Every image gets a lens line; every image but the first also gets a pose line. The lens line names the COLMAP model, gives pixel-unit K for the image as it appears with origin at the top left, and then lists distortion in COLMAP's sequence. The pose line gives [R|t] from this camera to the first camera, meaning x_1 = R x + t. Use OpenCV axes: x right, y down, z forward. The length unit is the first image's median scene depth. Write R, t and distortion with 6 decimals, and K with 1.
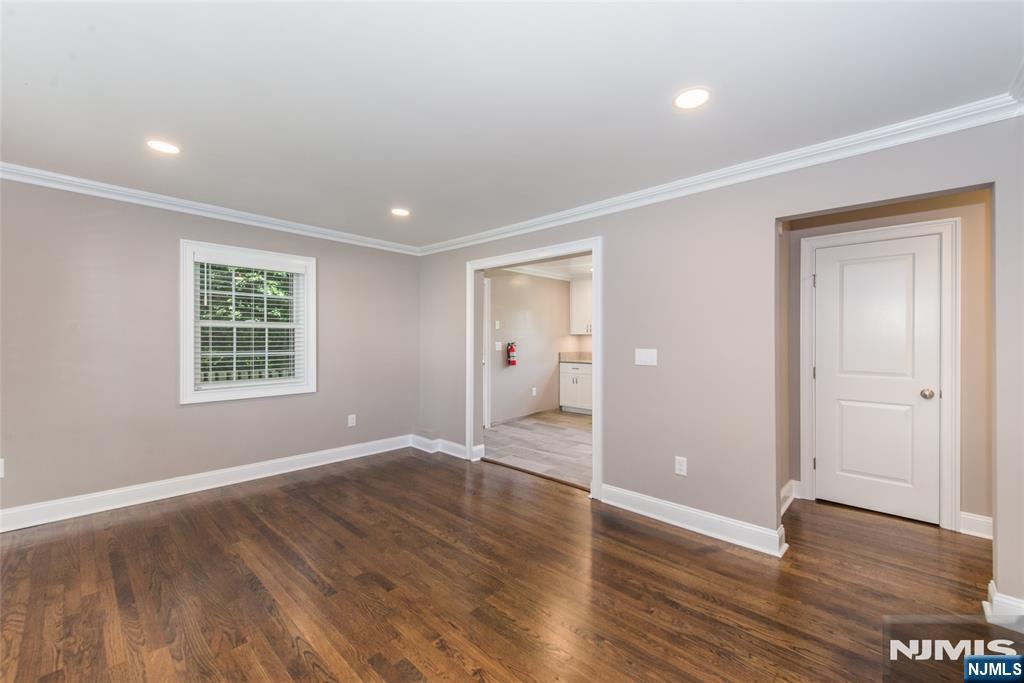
lens RADIAL K [[403.1, 0, 515.3], [0, 403.1, 340.5], [0, 0, 1]] dist [0.003144, -0.000367]
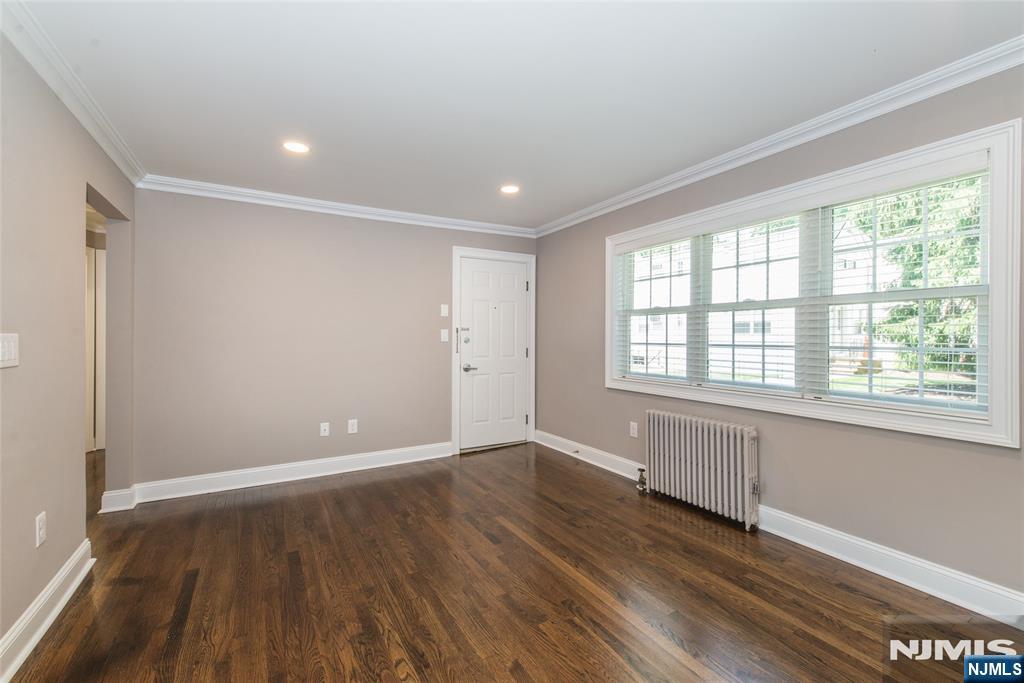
lens RADIAL K [[436.5, 0, 506.3], [0, 436.5, 335.5], [0, 0, 1]] dist [0.026591, 0.000204]
pose [[-0.956674, -0.002741, 0.291148, -0.520305], [-0.004078, 0.999984, -0.003985, 0.027886], [-0.291132, -0.005000, -0.956670, 1.691192]]
